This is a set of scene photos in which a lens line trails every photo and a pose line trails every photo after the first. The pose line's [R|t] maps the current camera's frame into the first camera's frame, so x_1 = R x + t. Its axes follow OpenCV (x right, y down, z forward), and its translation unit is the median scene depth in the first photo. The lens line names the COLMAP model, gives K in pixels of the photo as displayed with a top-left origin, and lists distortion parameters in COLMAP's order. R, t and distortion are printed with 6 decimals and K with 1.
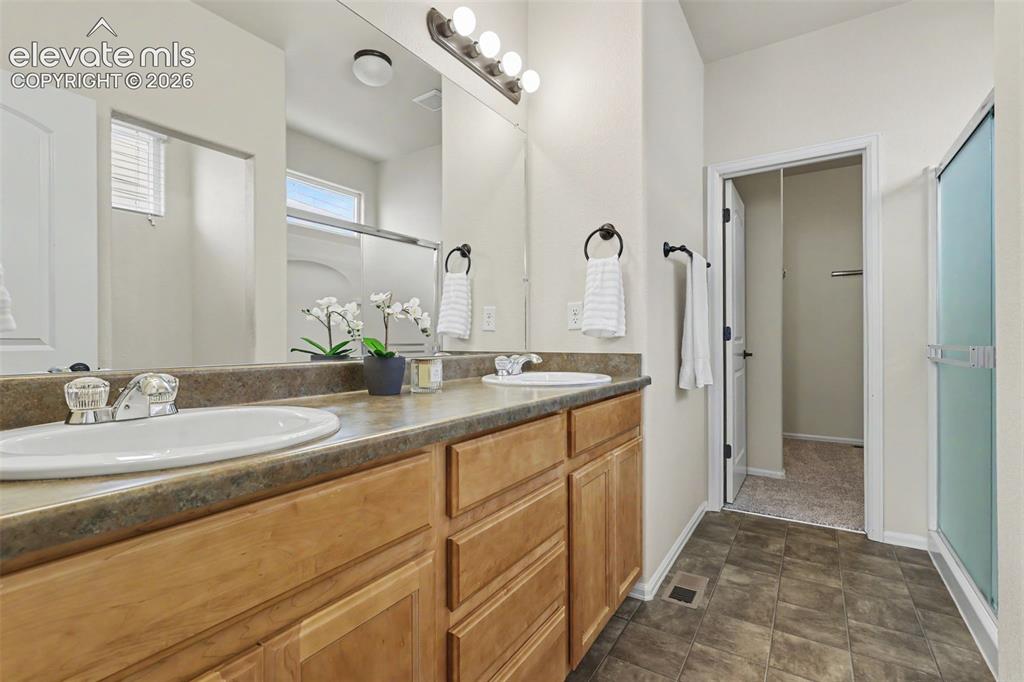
lens RADIAL K [[473.4, 0, 507.4], [0, 473.4, 338.0], [0, 0, 1]] dist [0.001975, 0.000462]
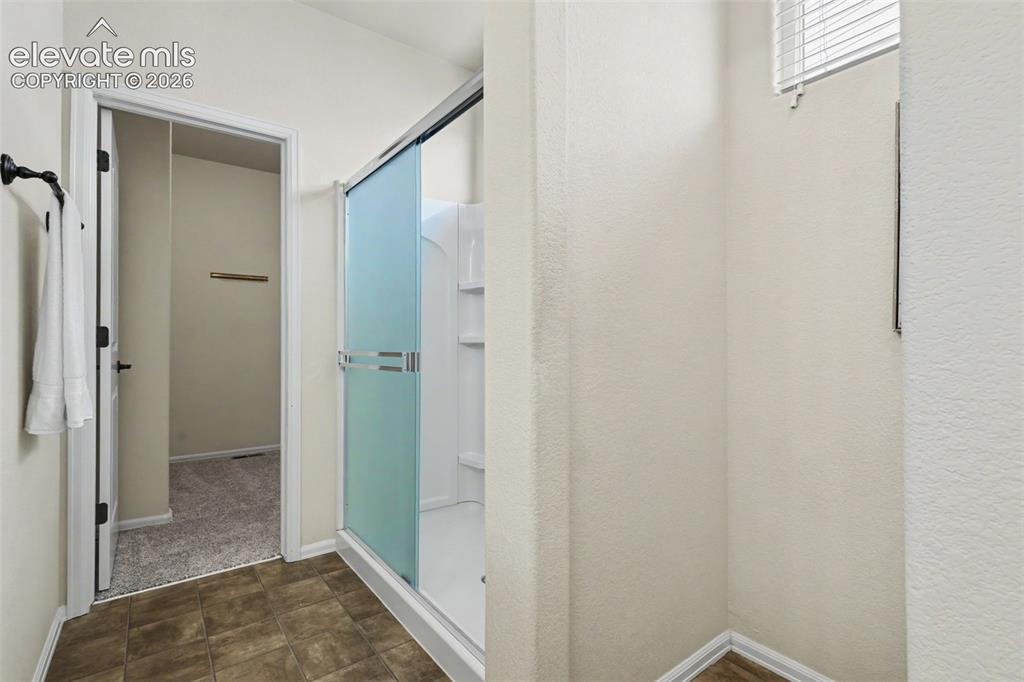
lens RADIAL K [[476.1, 0, 509.3], [0, 476.1, 340.5], [0, 0, 1]] dist [0.001567, -0.000619]
pose [[0.346067, 0.012109, 0.938132, 0.037521], [-0.003036, 0.999926, -0.011787, 0.002318], [-0.938205, 0.001231, 0.346078, 0.274639]]
